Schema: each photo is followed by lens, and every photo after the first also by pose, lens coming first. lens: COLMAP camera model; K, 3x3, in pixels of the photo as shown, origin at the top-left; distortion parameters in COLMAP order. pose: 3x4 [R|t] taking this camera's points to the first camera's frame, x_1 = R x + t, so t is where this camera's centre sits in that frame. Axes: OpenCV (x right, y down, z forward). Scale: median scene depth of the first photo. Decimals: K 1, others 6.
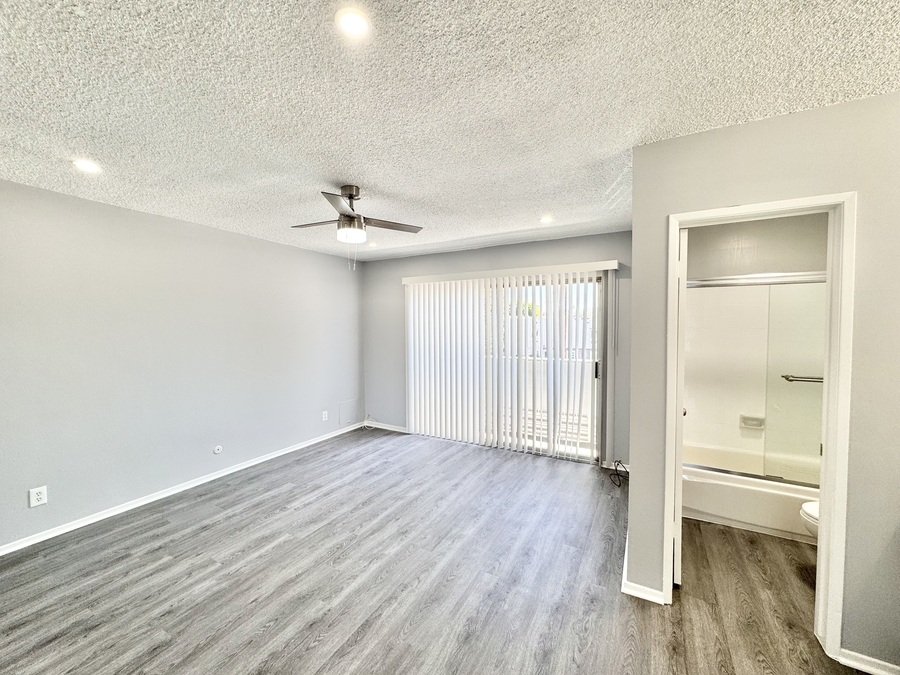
lens RADIAL K [[358.5, 0, 450.8], [0, 358.5, 335.8], [0, 0, 1]] dist [0.005437, -0.000937]
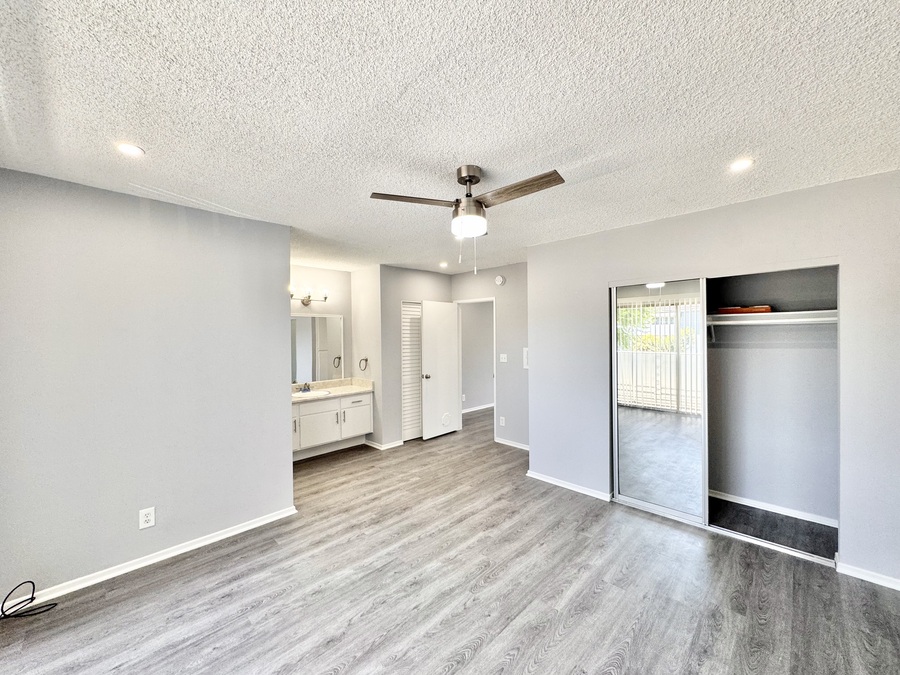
lens RADIAL K [[358.5, 0, 449.3], [0, 358.5, 336.6], [0, 0, 1]] dist [0.005437, -0.000937]
pose [[-0.964230, 0.010736, 0.264851, -0.500248], [0.020340, 0.999230, 0.033543, -0.066770], [-0.264287, 0.037730, -0.963706, 2.026895]]
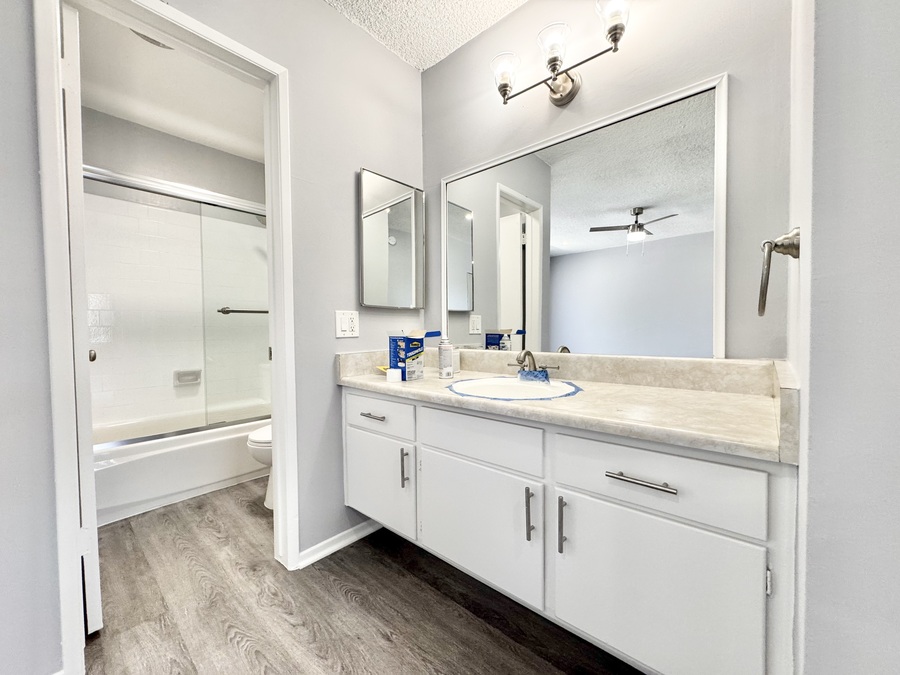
lens RADIAL K [[358.5, 0, 450.6], [0, 358.5, 340.6], [0, 0, 1]] dist [0.005437, -0.000937]
pose [[0.207968, -0.034687, 0.977520, 0.179139], [0.038475, 0.998888, 0.027259, 0.206128], [-0.977379, 0.031941, 0.209072, 0.275776]]
